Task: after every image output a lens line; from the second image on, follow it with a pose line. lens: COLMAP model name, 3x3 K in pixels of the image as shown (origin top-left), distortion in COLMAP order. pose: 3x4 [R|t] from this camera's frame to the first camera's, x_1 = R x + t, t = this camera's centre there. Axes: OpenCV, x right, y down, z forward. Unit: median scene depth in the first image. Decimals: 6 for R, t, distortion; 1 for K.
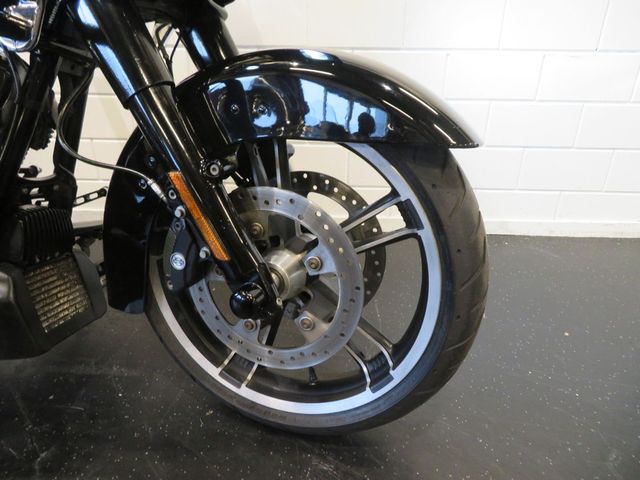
lens RADIAL K [[464.9, 0, 320.0], [0, 464.9, 240.0], [0, 0, 1]] dist [-0.003335, 0.003389]
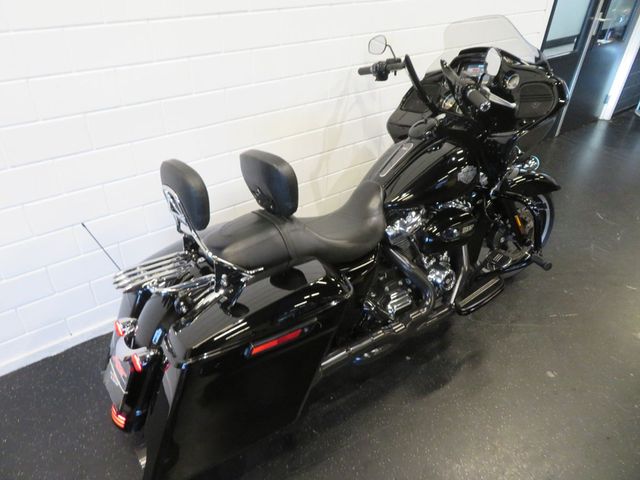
lens RADIAL K [[468.2, 0, 320.0], [0, 468.2, 240.0], [0, 0, 1]] dist [-0.009593, -0.003777]
pose [[0.747688, -0.361075, 0.557304, -2.940137], [0.249351, 0.930496, 0.268330, -1.103969], [-0.615456, -0.061663, 0.785755, -0.776477]]
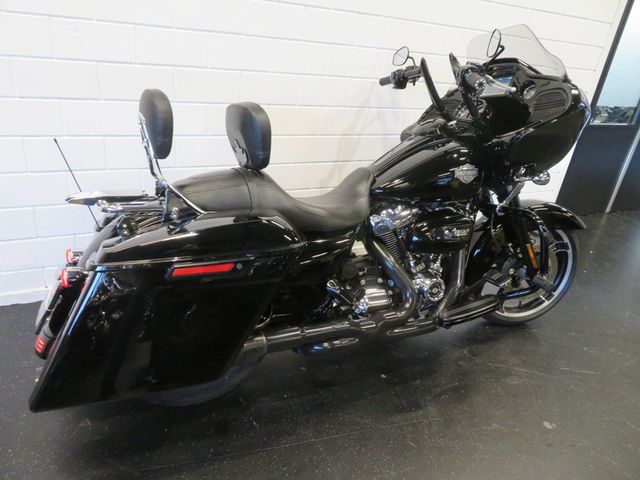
lens RADIAL K [[464.9, 0, 320.0], [0, 464.9, 240.0], [0, 0, 1]] dist [-0.003335, 0.003389]
pose [[0.850655, -0.141176, 0.506414, -2.677575], [0.115300, 0.989916, 0.082288, -0.513934], [-0.512924, -0.011610, 0.858355, -0.893938]]
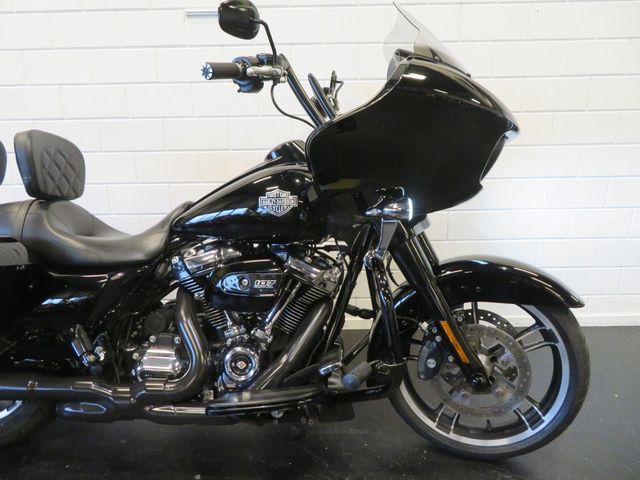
lens RADIAL K [[464.9, 0, 320.0], [0, 464.9, 240.0], [0, 0, 1]] dist [-0.003335, 0.003389]
pose [[0.998714, -0.037560, 0.034060, -0.753788], [0.042419, 0.986929, -0.155473, -0.168186], [-0.027776, 0.156718, 0.987253, -0.915694]]
